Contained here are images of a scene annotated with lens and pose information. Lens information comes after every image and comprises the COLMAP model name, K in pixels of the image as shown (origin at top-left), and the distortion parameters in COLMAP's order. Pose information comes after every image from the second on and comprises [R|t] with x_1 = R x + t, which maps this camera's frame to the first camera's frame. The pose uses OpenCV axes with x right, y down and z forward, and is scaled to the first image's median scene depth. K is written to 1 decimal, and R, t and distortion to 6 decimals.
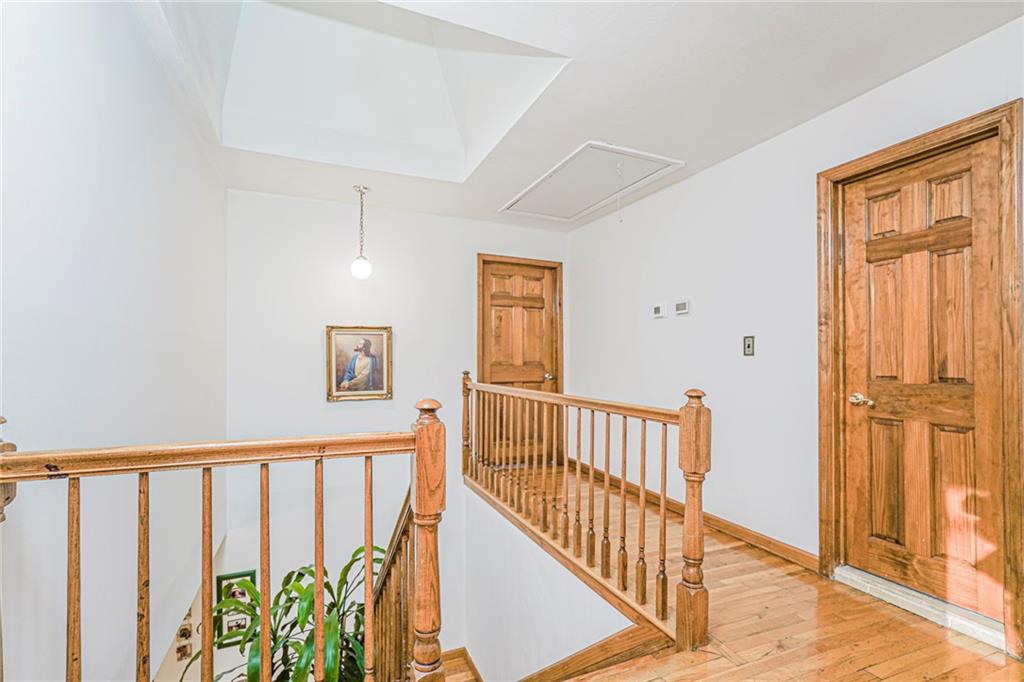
lens RADIAL K [[450.6, 0, 515.4], [0, 450.6, 352.2], [0, 0, 1]] dist [-0.010320, 0.000043]
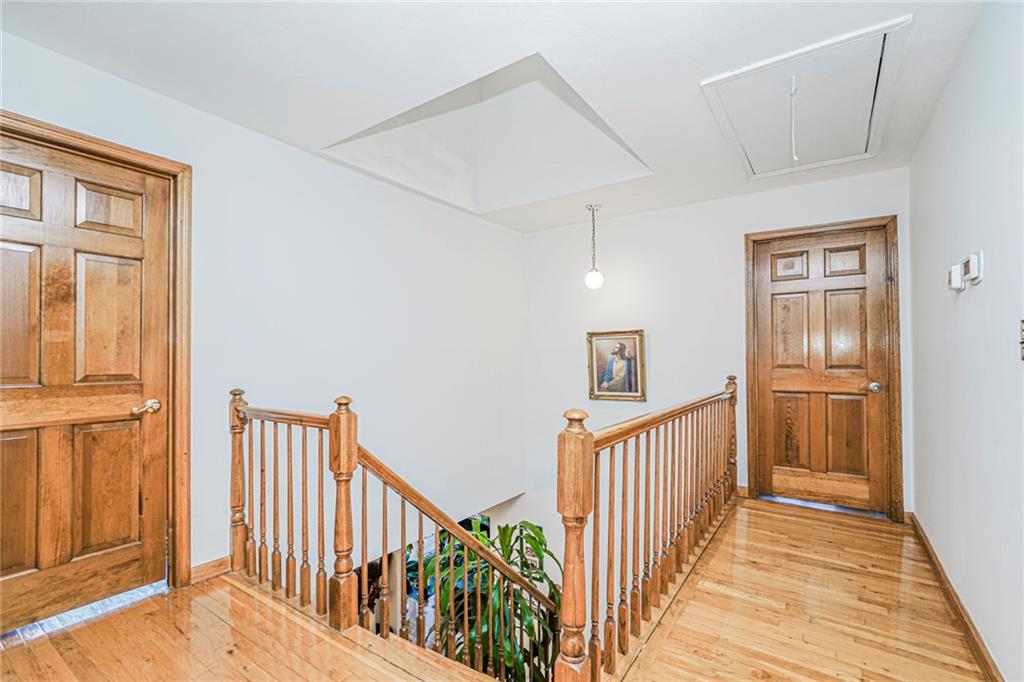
lens RADIAL K [[450.6, 0, 515.4], [0, 450.6, 352.2], [0, 0, 1]] dist [-0.010320, 0.000043]
pose [[0.548371, -0.016458, -0.836074, 0.417247], [0.017189, 0.999817, -0.008407, -0.002966], [0.836059, -0.009761, 0.548553, 0.212046]]
